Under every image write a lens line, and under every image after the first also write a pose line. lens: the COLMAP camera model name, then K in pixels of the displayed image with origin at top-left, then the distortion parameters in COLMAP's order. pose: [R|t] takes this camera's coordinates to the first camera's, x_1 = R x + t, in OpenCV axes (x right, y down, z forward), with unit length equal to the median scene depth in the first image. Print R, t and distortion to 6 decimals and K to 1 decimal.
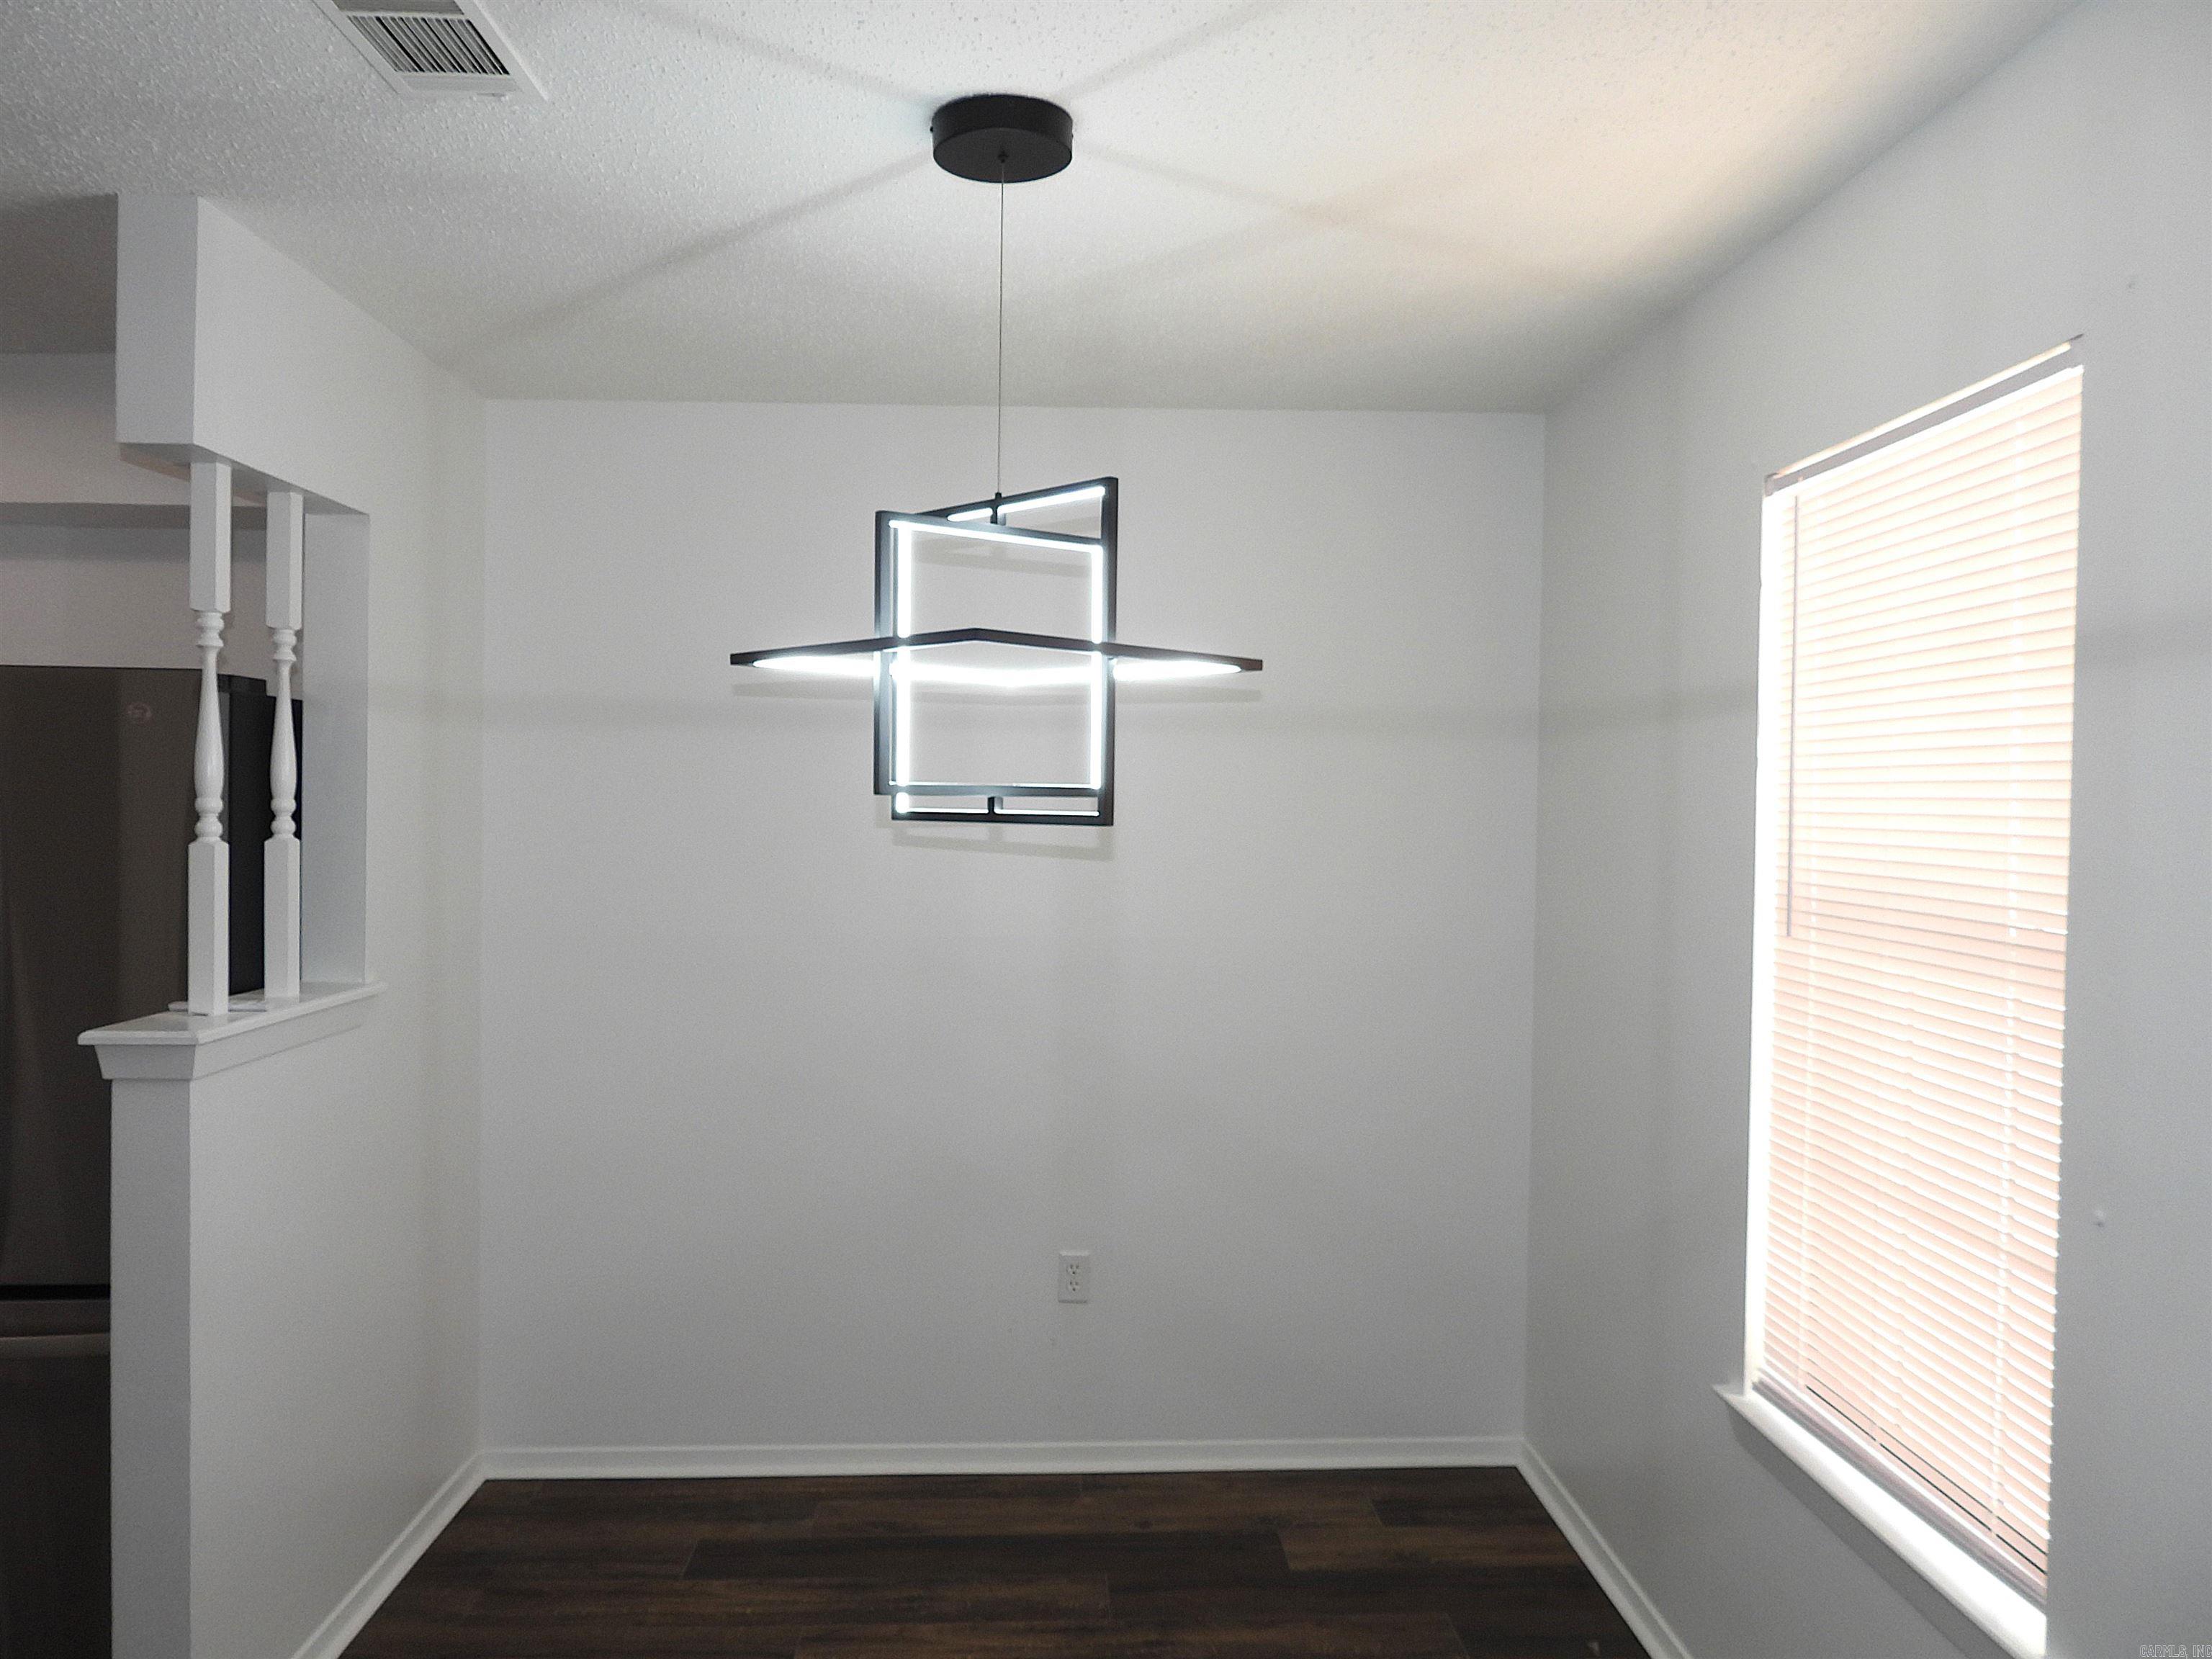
lens RADIAL K [[1580.8, 0, 1120.0], [0, 1580.8, 839.2], [0, 0, 1]] dist [-0.023031, 0.012879]
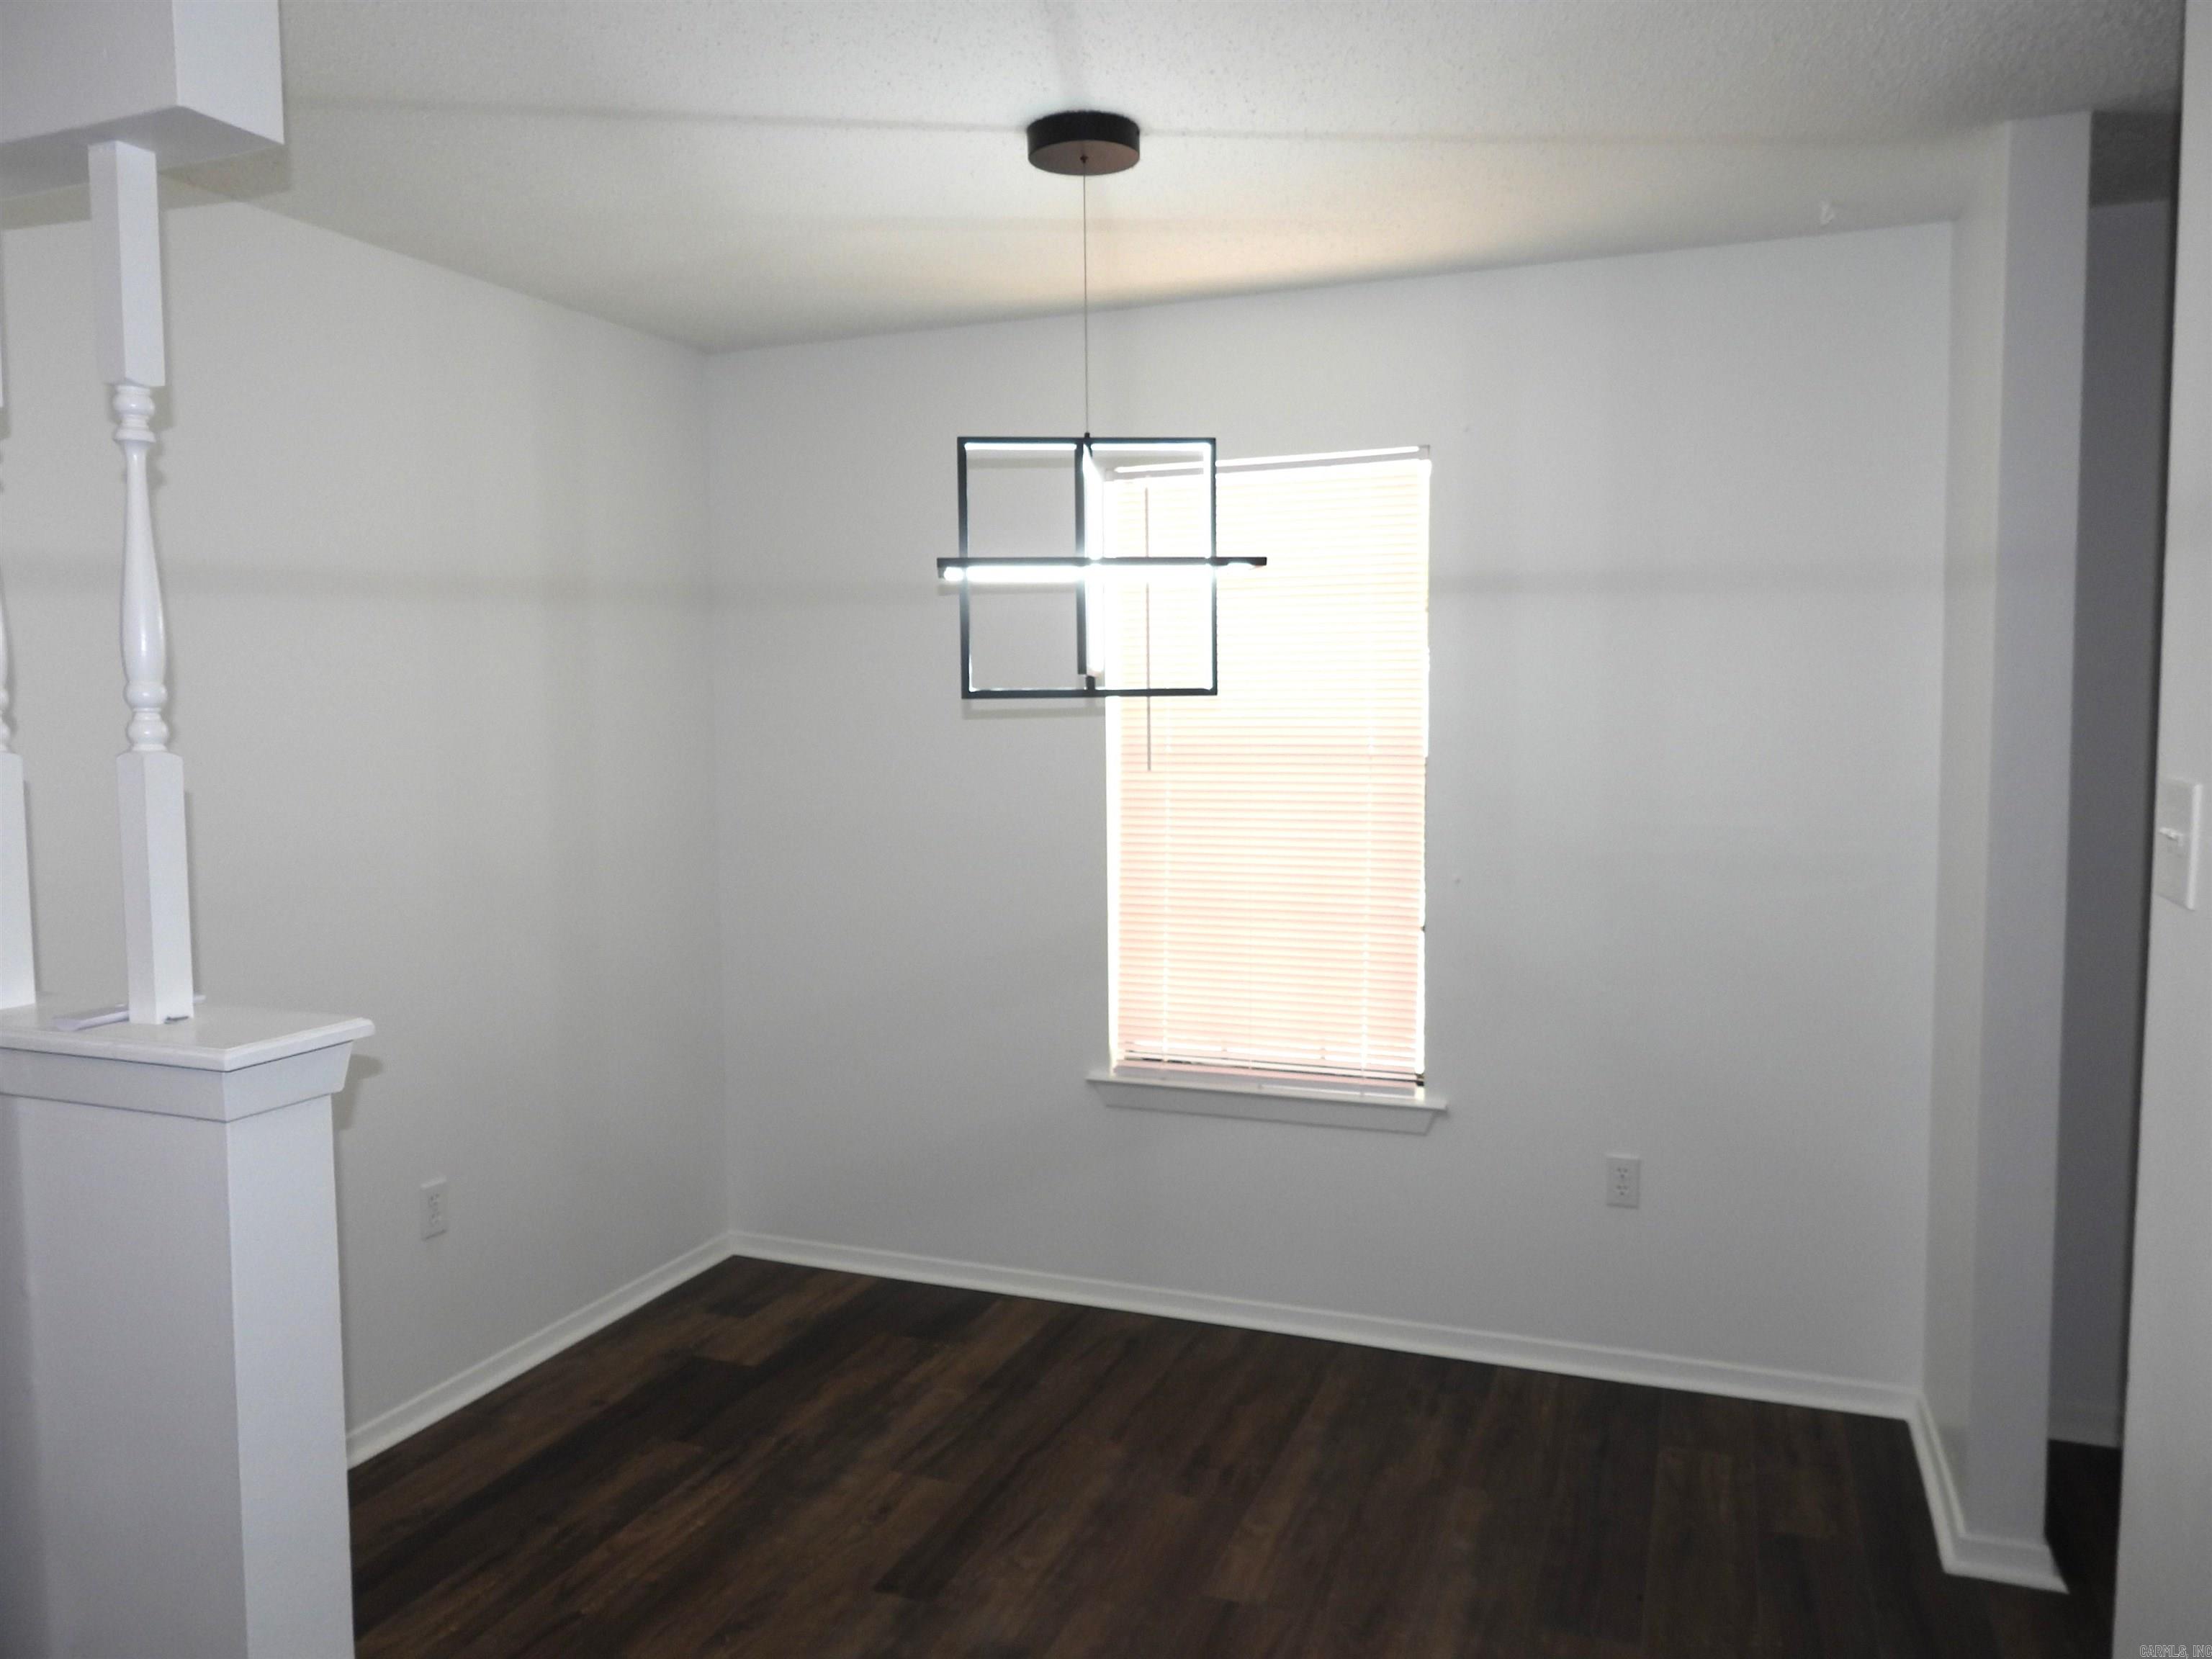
lens RADIAL K [[1580.8, 0, 1063.8], [0, 1580.8, 855.0], [0, 0, 1]] dist [-0.023031, 0.012879]
pose [[0.419121, -0.097810, 0.902646, -0.947140], [0.038734, 0.995201, 0.089854, 0.000733], [-0.907104, -0.002696, 0.420899, 0.375091]]
